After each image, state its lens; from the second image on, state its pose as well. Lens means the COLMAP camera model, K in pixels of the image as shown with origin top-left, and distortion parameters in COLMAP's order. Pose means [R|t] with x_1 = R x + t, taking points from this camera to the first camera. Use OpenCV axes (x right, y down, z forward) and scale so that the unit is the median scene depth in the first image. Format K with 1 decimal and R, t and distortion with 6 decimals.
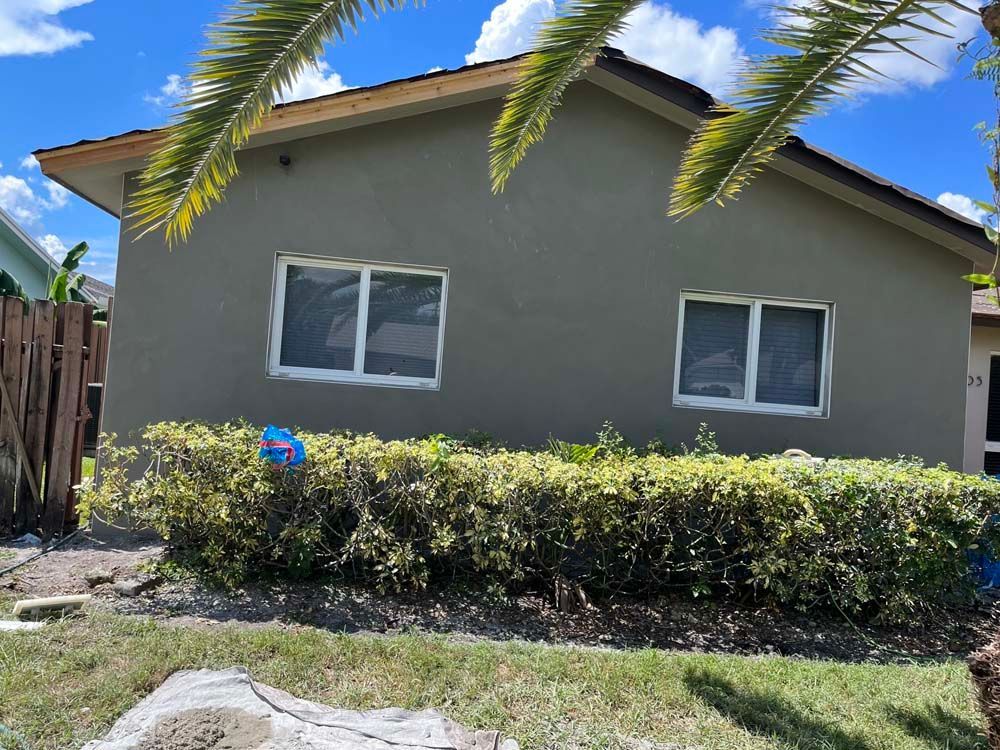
lens RADIAL K [[767.4, 0, 507.4], [0, 767.4, 355.3], [0, 0, 1]] dist [0.044524, -0.057360]
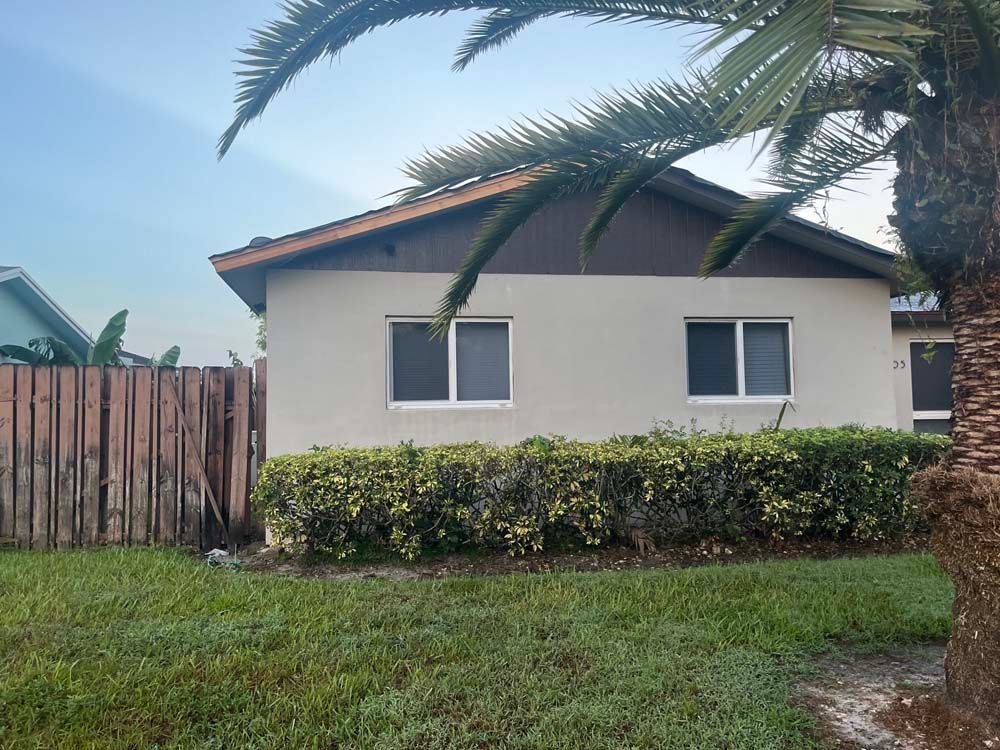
lens RADIAL K [[767.4, 0, 507.4], [0, 767.4, 355.3], [0, 0, 1]] dist [0.044524, -0.057360]
pose [[0.993293, -0.087073, 0.076075, -0.203571], [0.088768, 0.995868, -0.019185, -0.022288], [-0.074090, 0.025809, 0.996918, -0.338116]]
